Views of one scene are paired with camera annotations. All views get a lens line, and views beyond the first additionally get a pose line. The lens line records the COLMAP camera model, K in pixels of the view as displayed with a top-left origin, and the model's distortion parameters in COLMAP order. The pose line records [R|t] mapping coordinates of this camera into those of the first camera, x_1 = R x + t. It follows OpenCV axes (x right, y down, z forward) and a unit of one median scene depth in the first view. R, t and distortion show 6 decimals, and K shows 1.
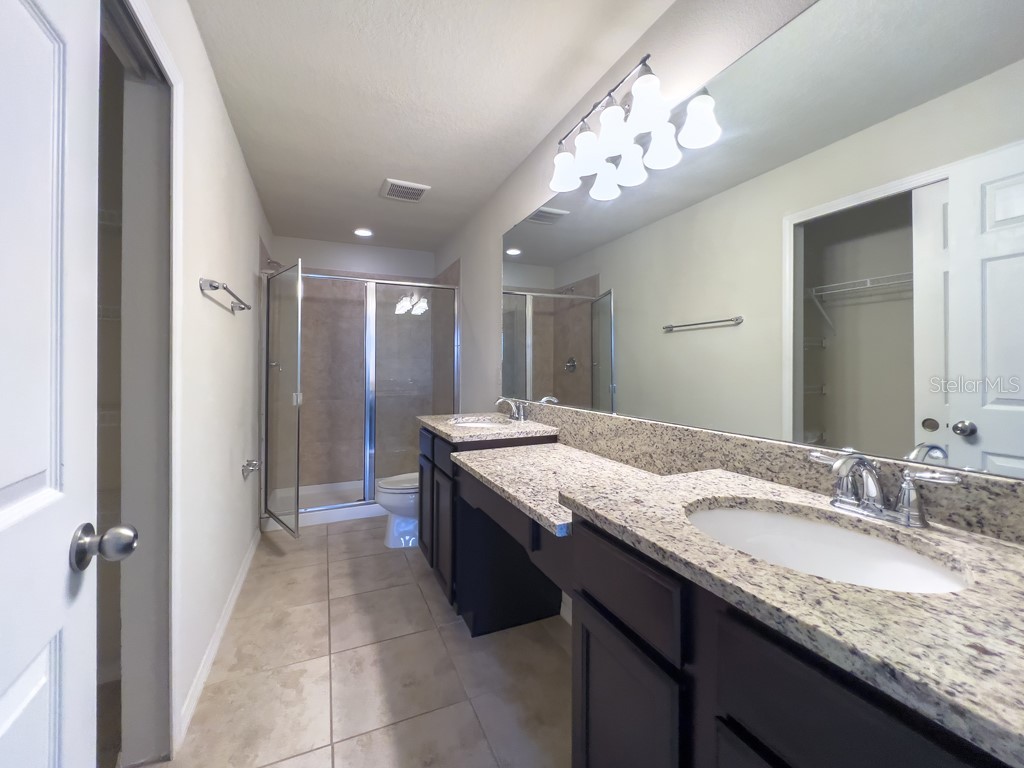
lens RADIAL K [[417.1, 0, 511.9], [0, 417.1, 375.2], [0, 0, 1]] dist [0.004365, -0.002565]
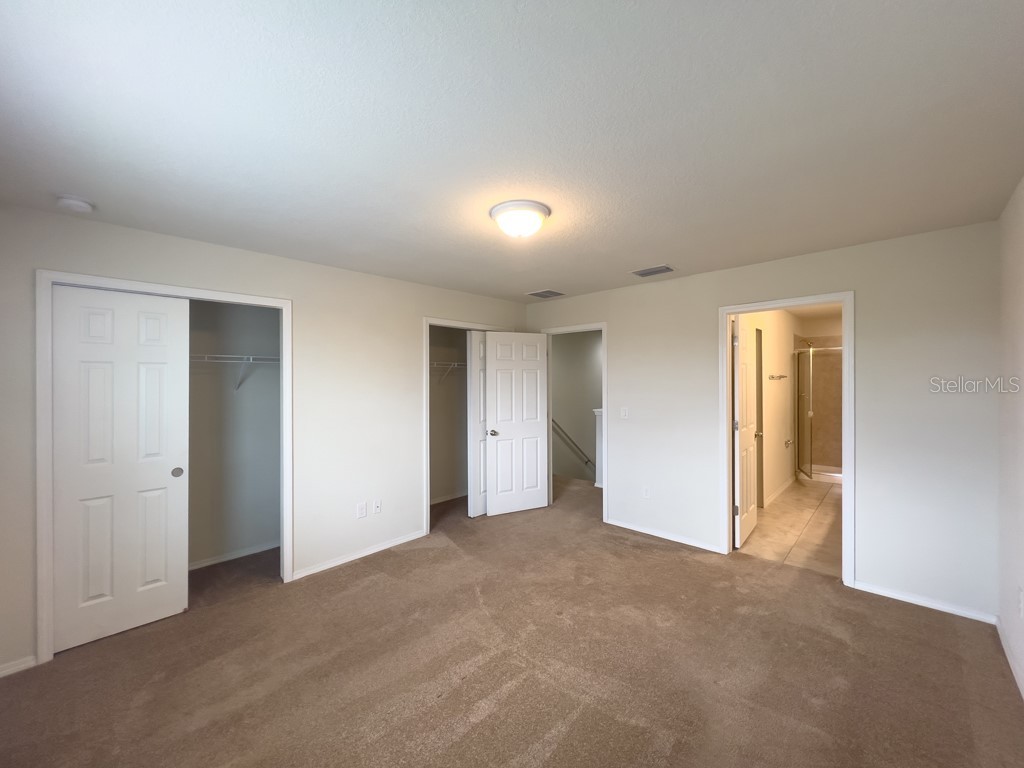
lens RADIAL K [[417.1, 0, 503.8], [0, 417.1, 379.5], [0, 0, 1]] dist [0.004365, -0.002565]
pose [[0.375184, -0.012290, -0.926869, 0.865157], [-0.000297, 0.999910, -0.013379, -0.088739], [0.926950, 0.005294, 0.375147, -1.240297]]
